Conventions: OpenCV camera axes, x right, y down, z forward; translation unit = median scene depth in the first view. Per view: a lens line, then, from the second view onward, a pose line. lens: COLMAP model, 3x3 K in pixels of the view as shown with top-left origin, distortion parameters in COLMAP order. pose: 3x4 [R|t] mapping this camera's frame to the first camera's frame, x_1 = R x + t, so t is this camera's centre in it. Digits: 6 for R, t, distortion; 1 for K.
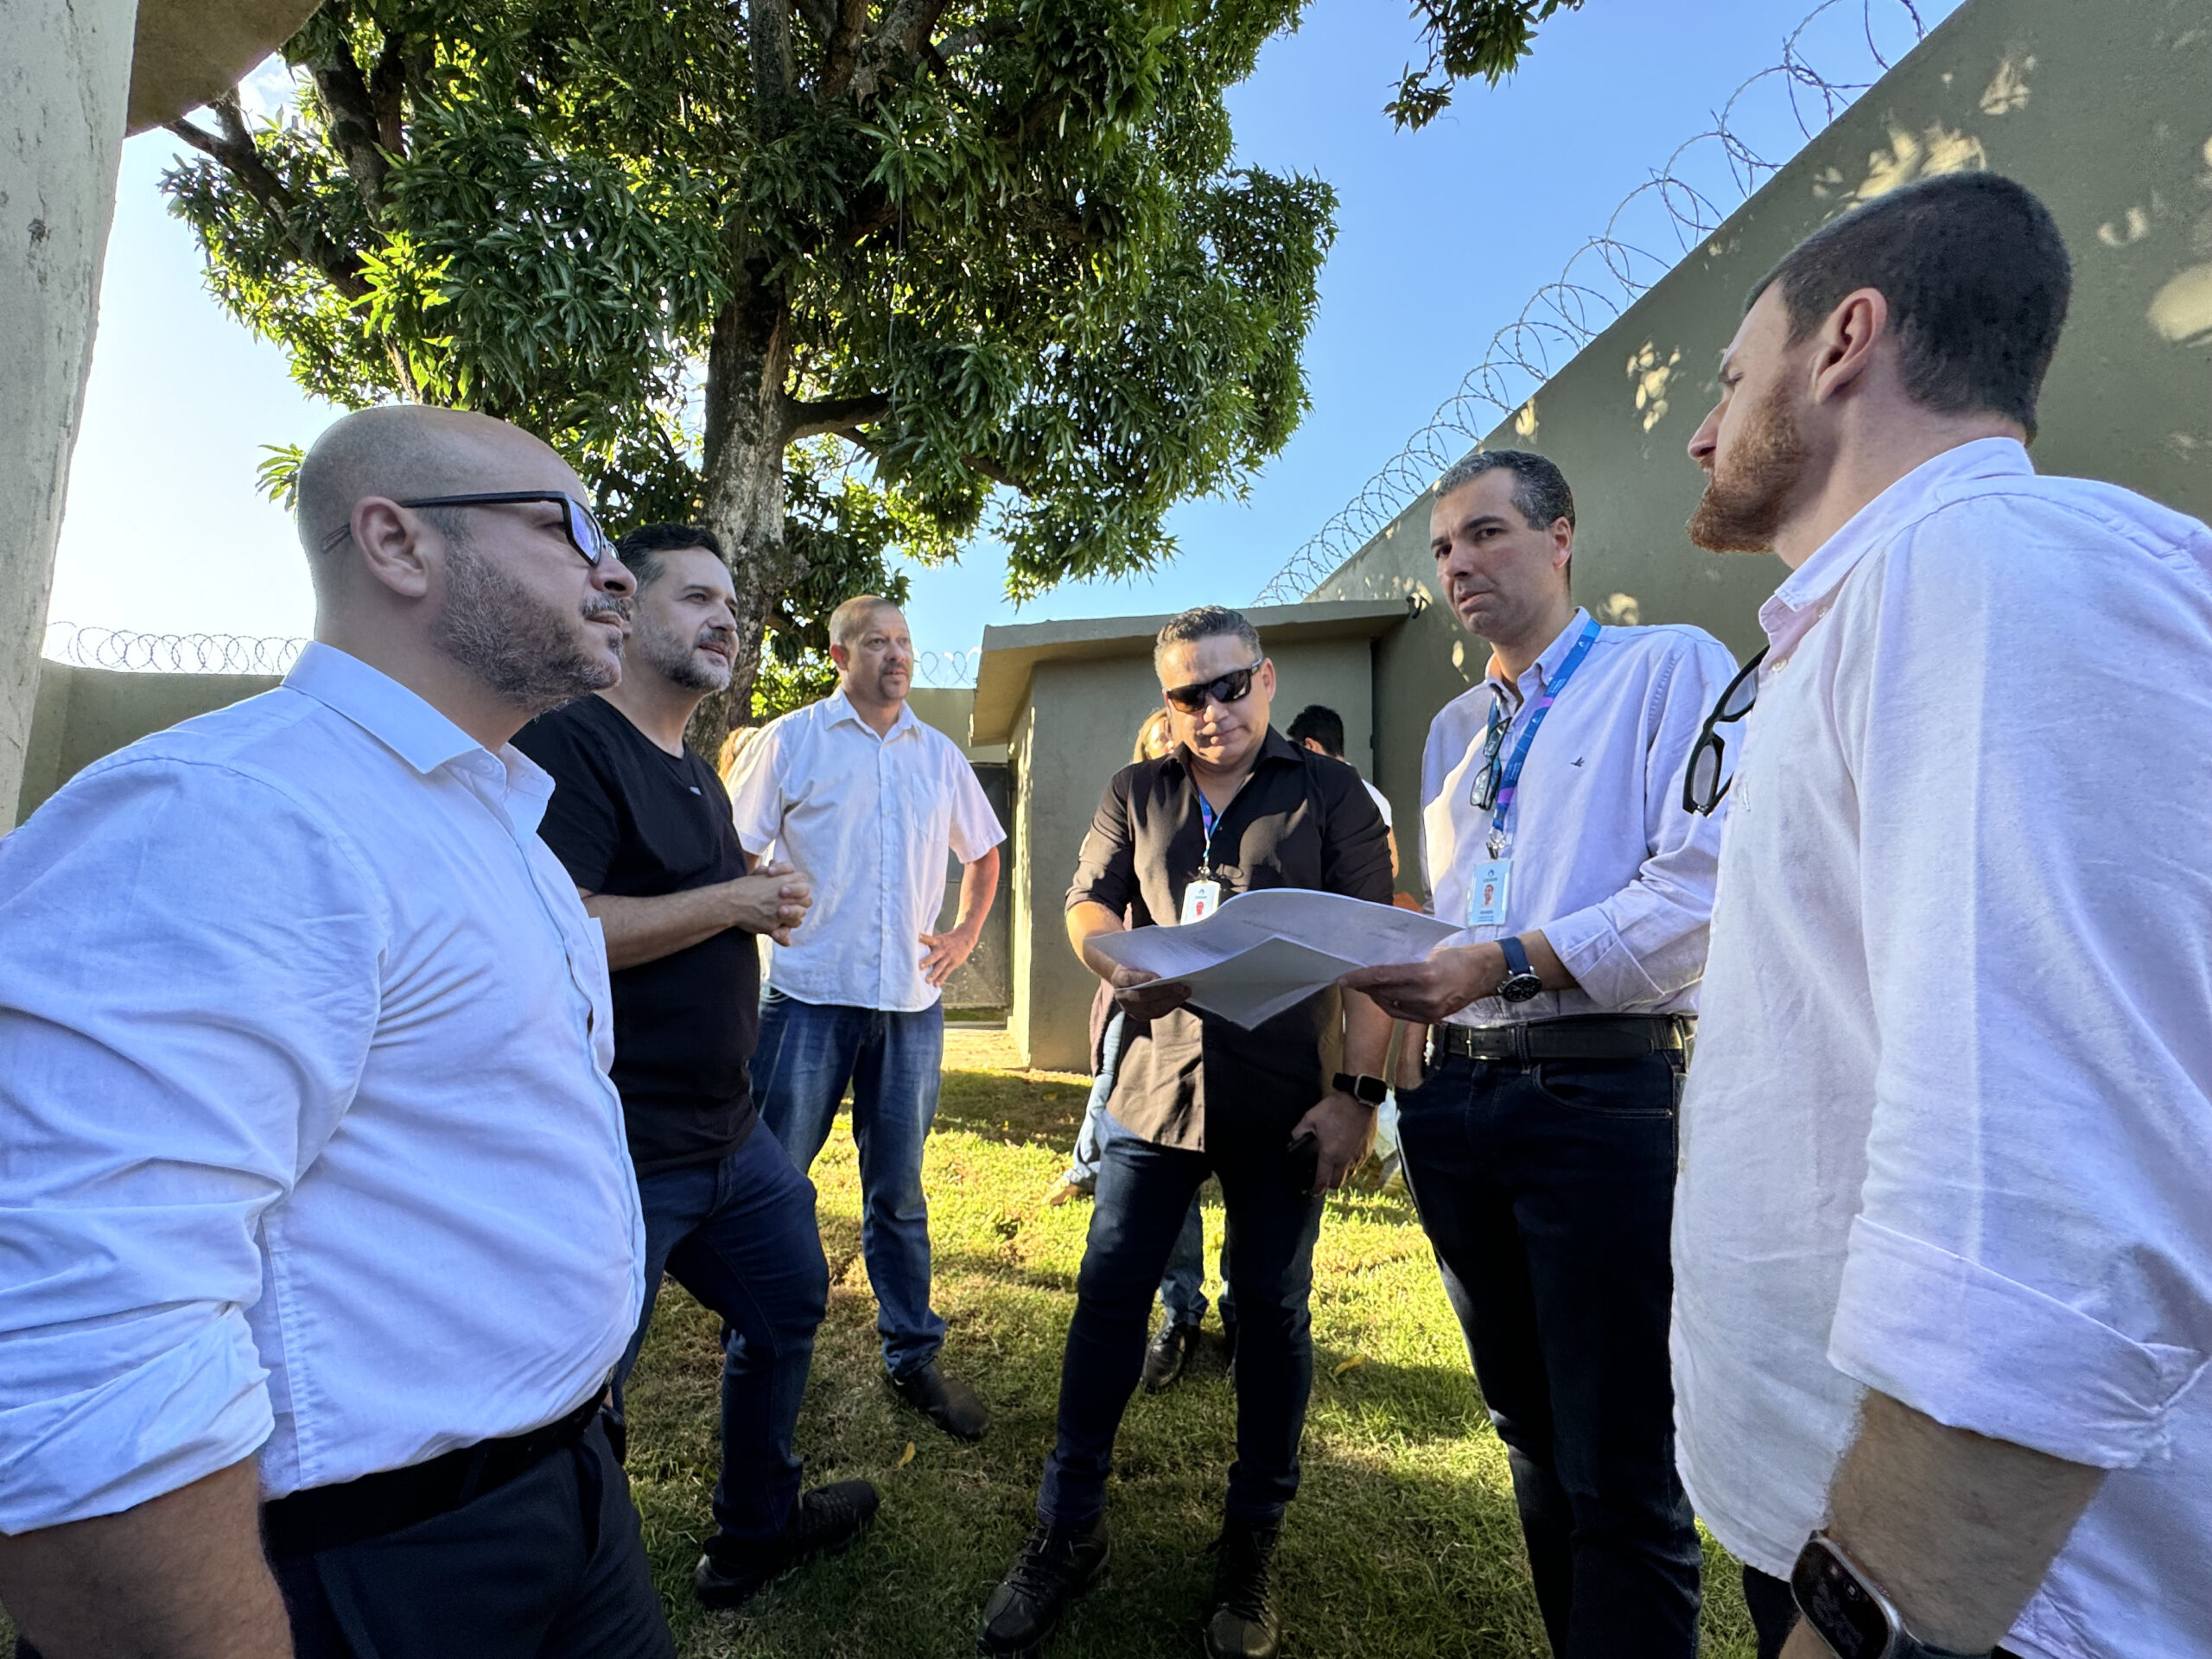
lens RADIAL K [[950.7, 0, 1101.6], [0, 950.7, 818.5], [0, 0, 1]] dist [-0.011582, 0.000133]
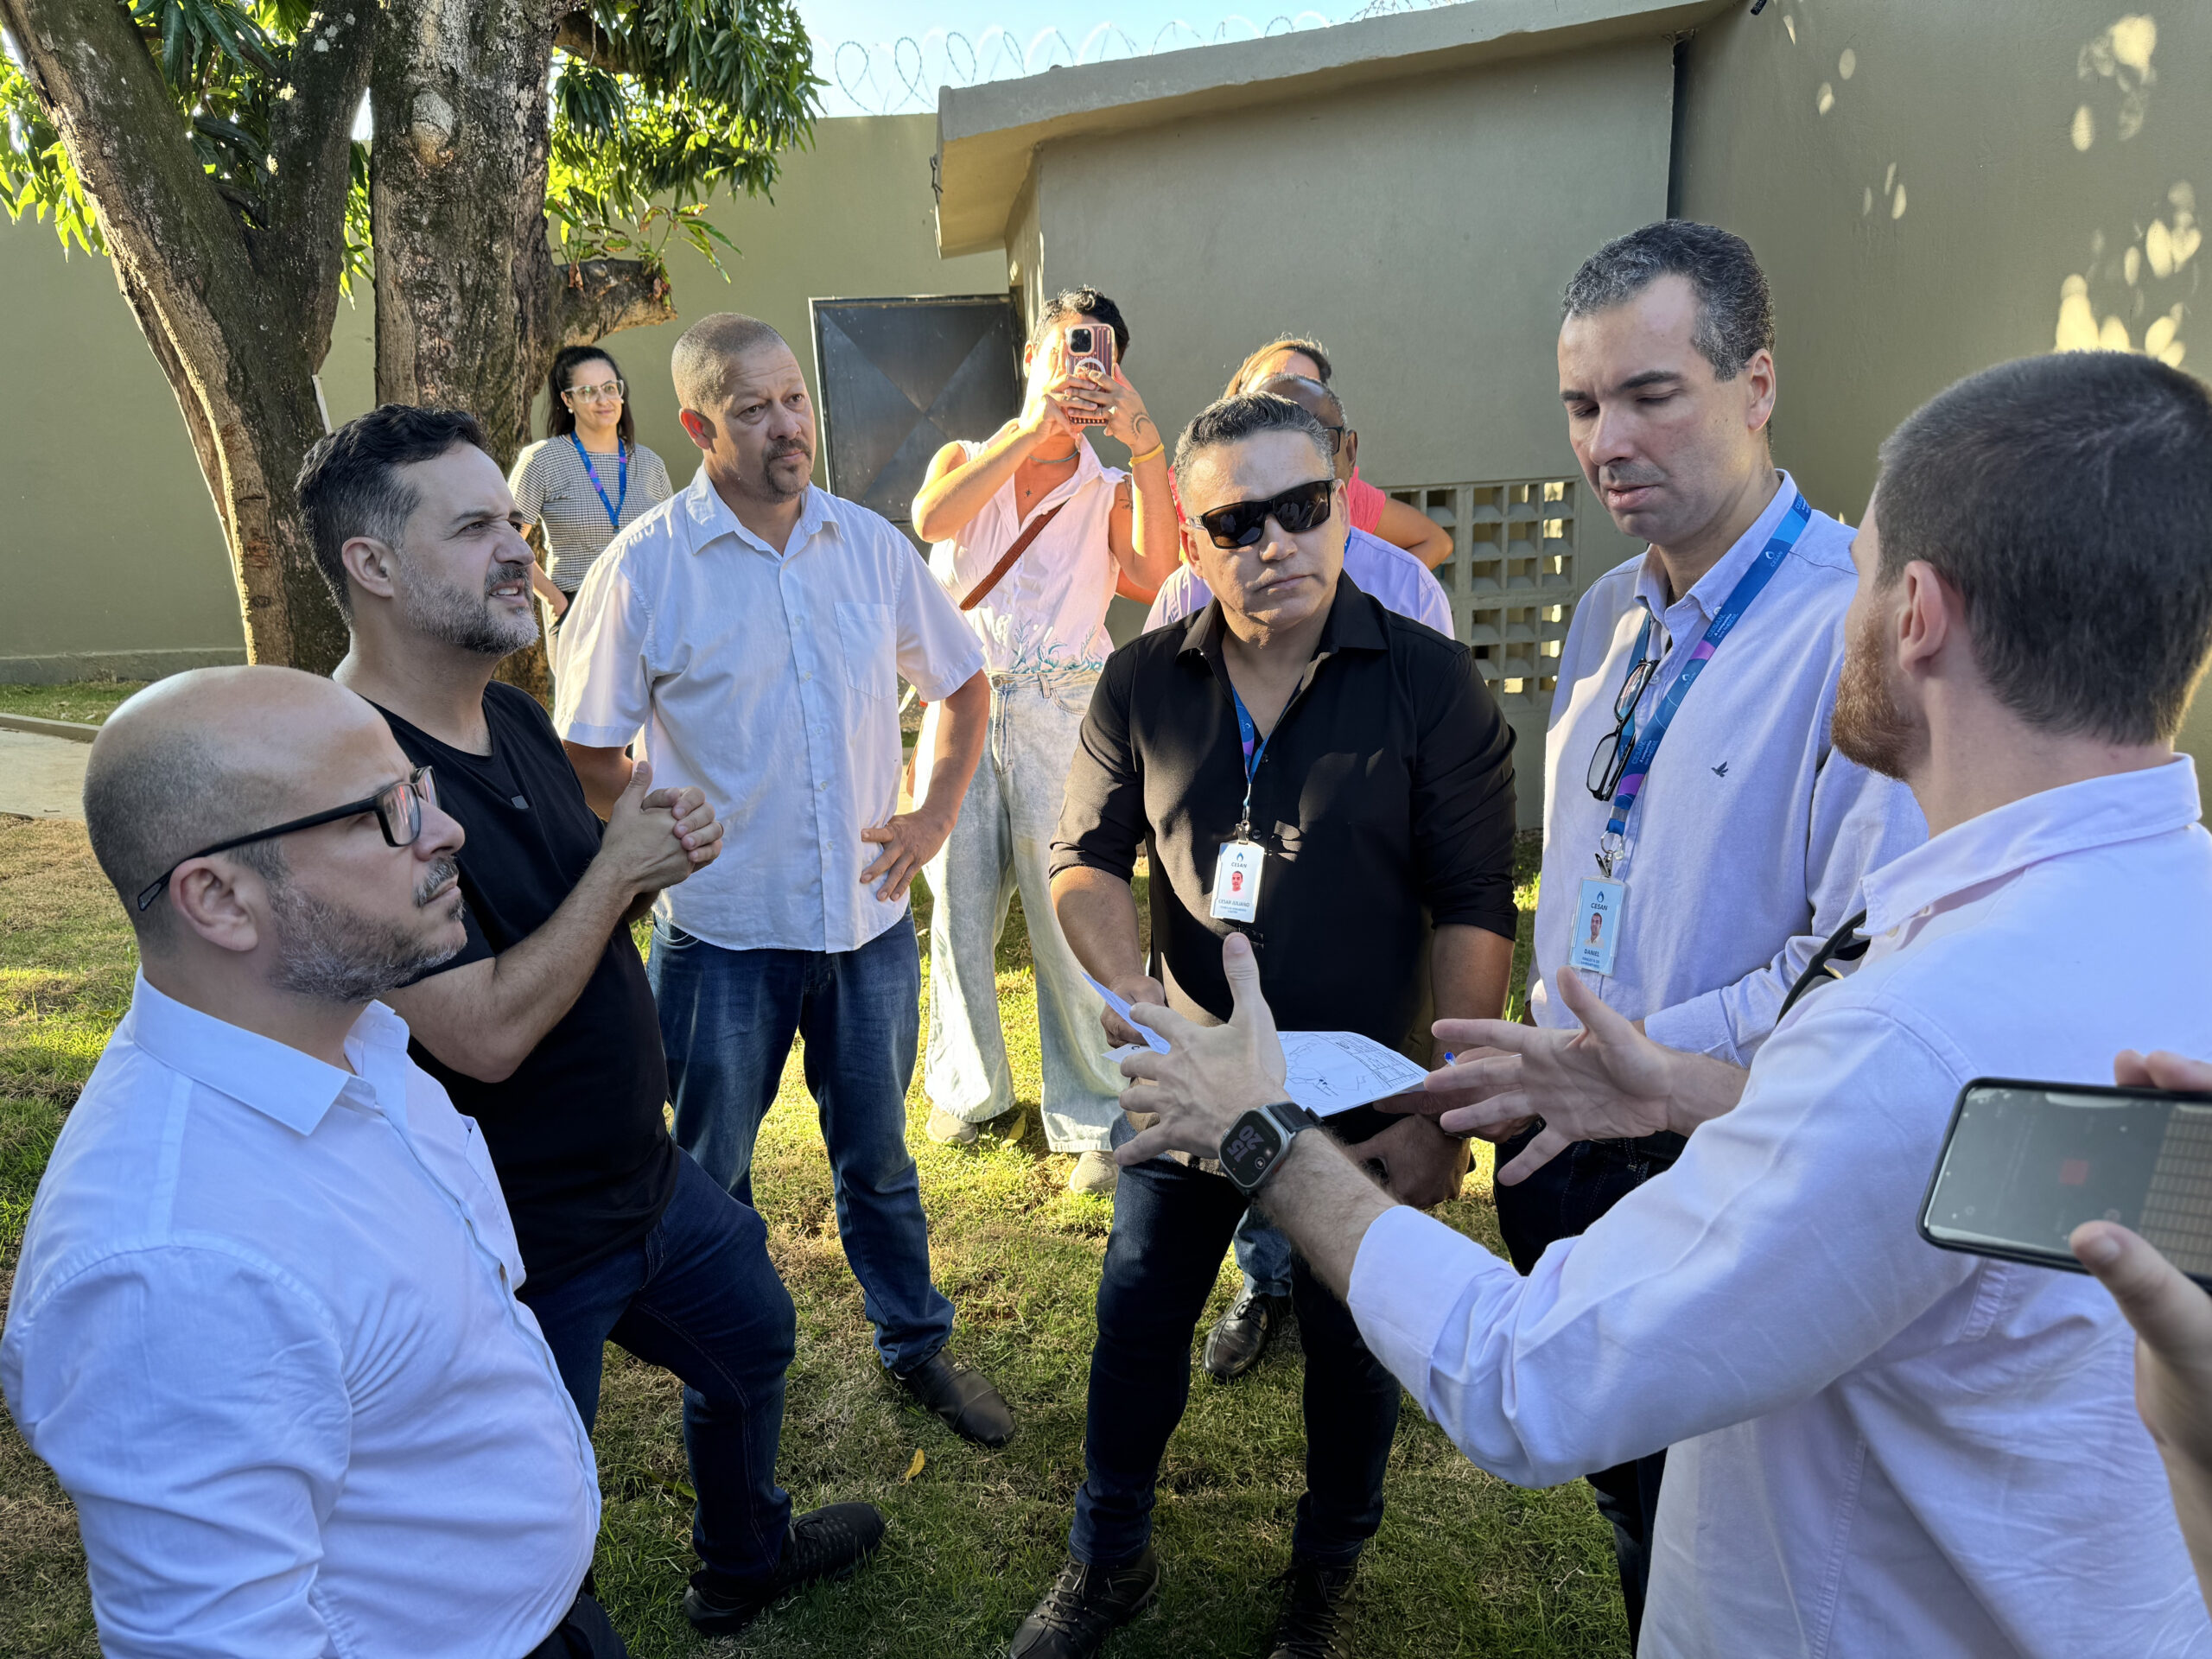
lens RADIAL K [[1739.0, 0, 1097.7], [0, 1739.0, 854.2], [0, 0, 1]] dist [-0.003169, -0.002325]
pose [[0.995616, -0.032077, -0.087862, 0.102582], [0.061515, 0.932176, 0.356741, -0.353000], [0.070460, -0.360582, 0.930062, -0.198684]]
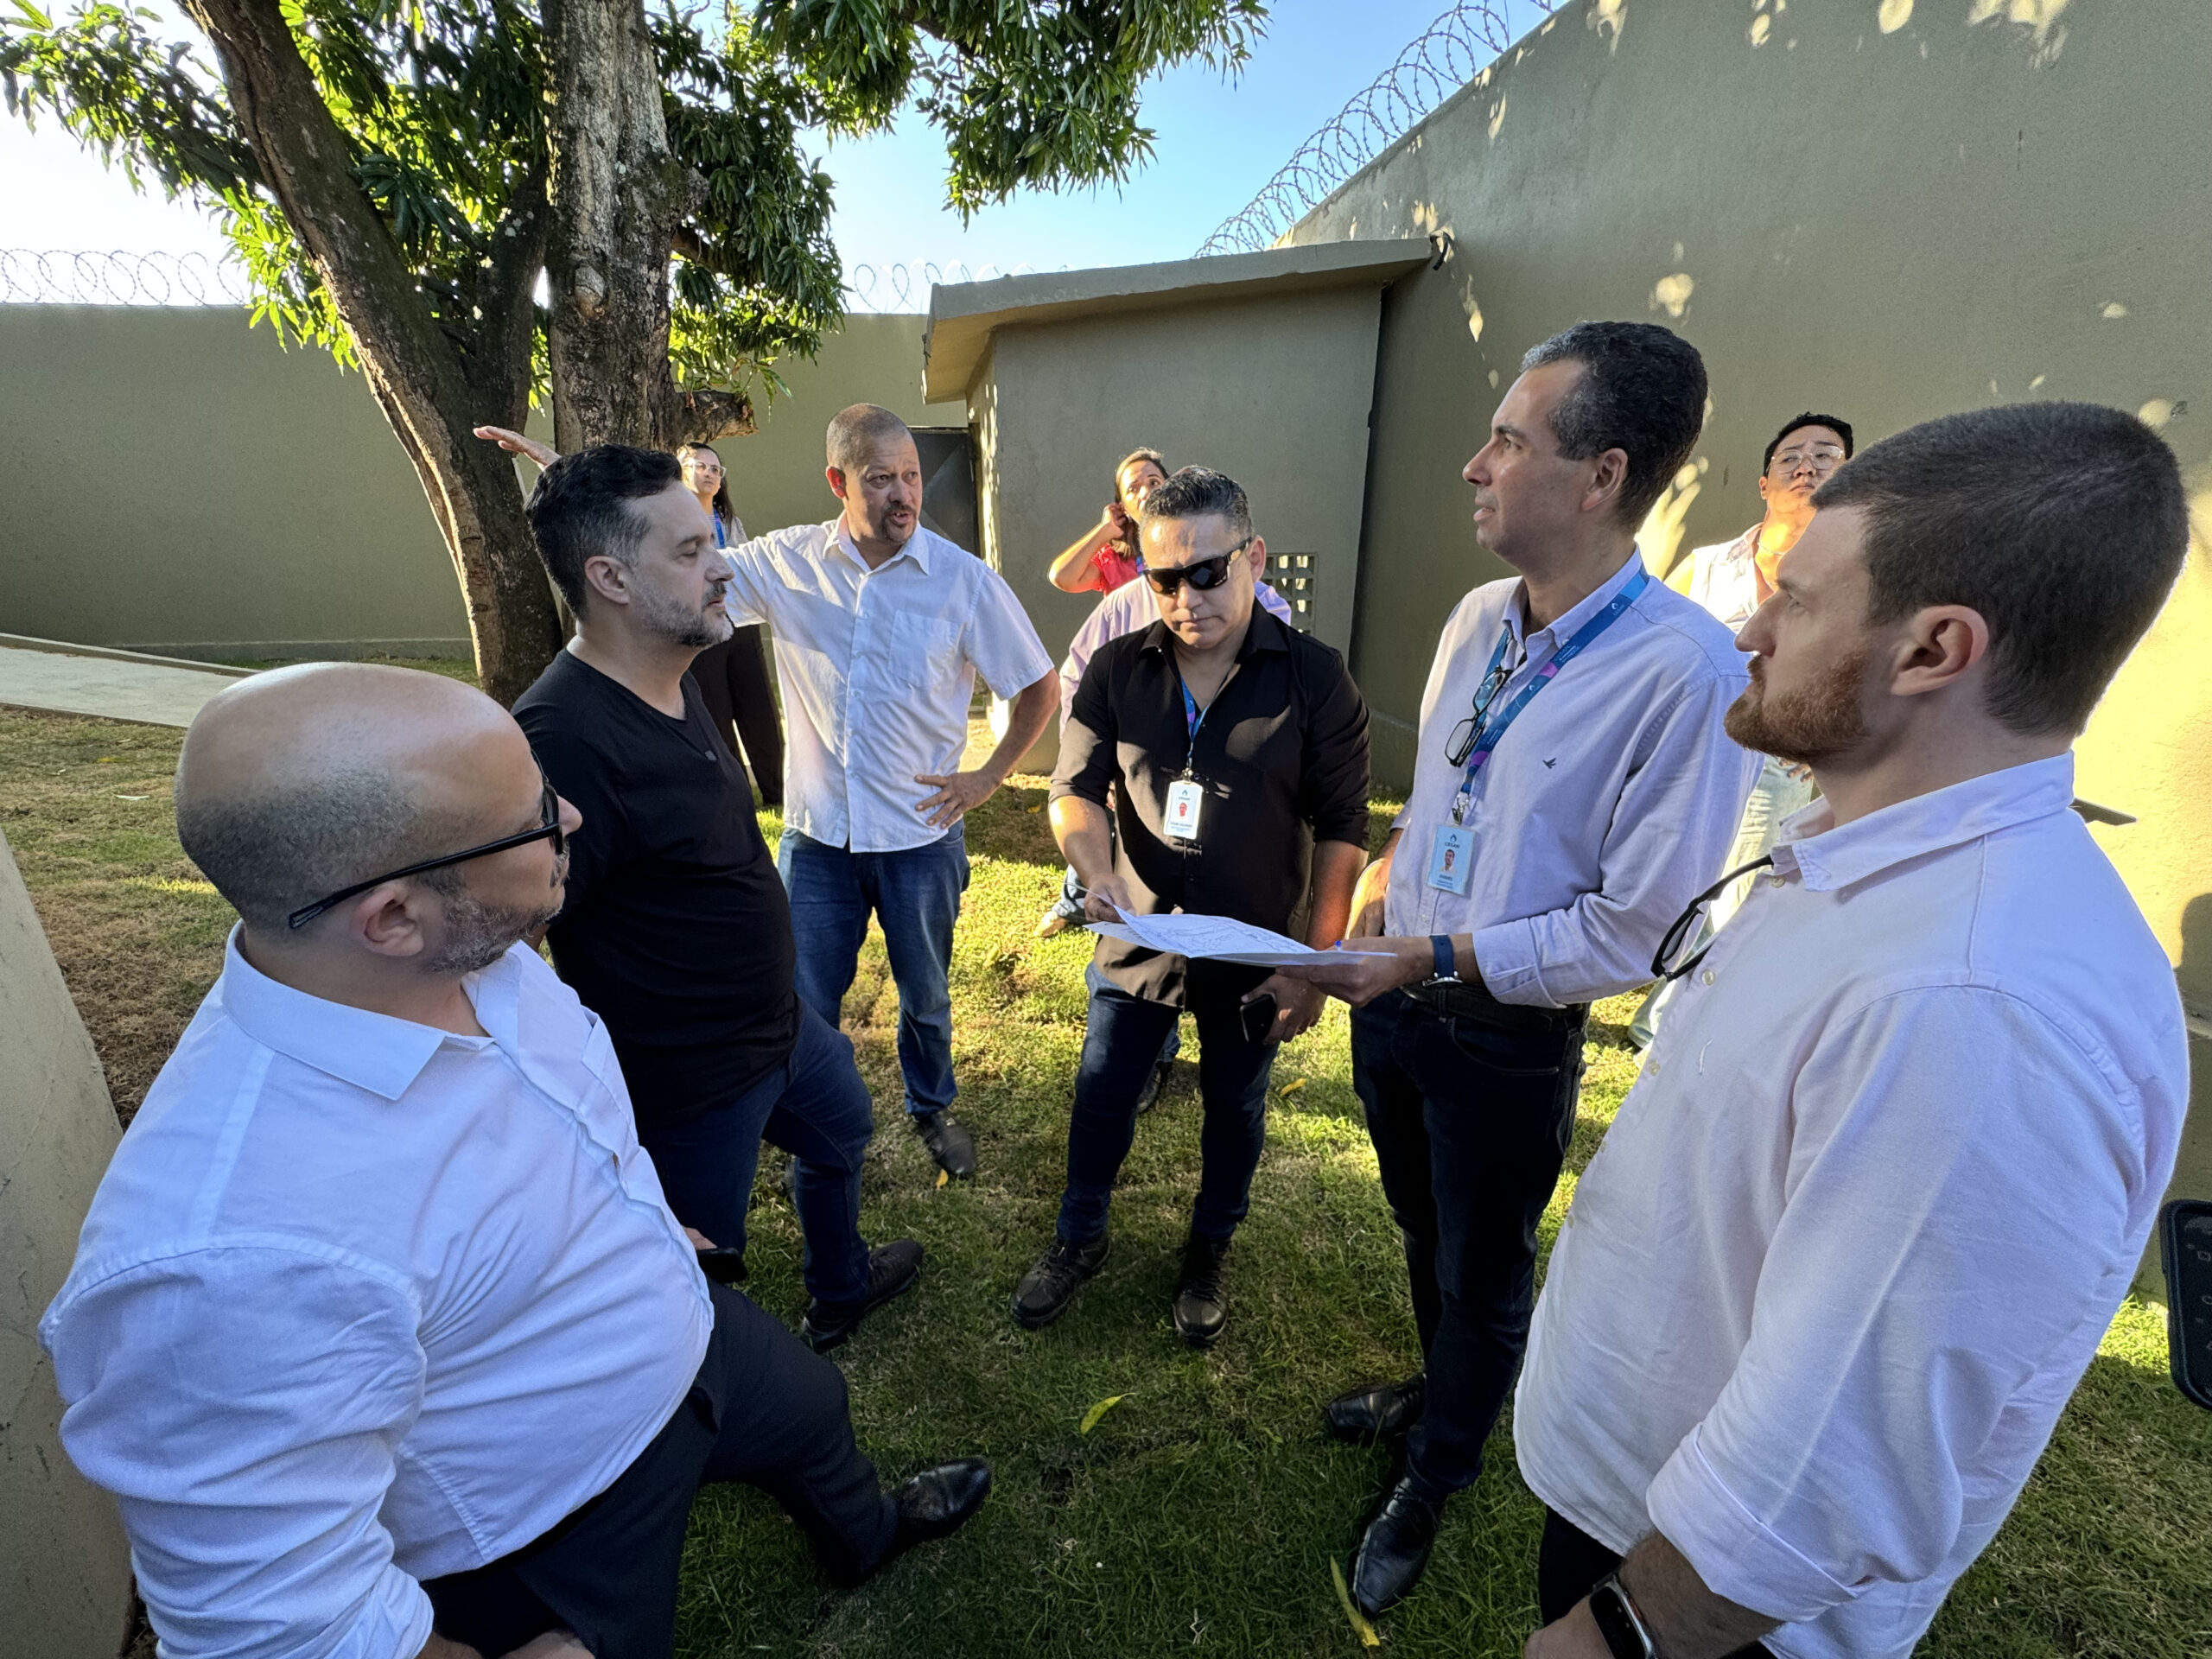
lens RADIAL K [[950.7, 0, 1111.6], [0, 950.7, 842.3], [0, 0, 1]] dist [-0.011582, 0.000133]
pose [[0.999109, -0.025831, 0.033375, -0.009508], [0.008798, 0.900919, 0.433899, -0.294419], [-0.041276, -0.433218, 0.900343, 0.037003]]
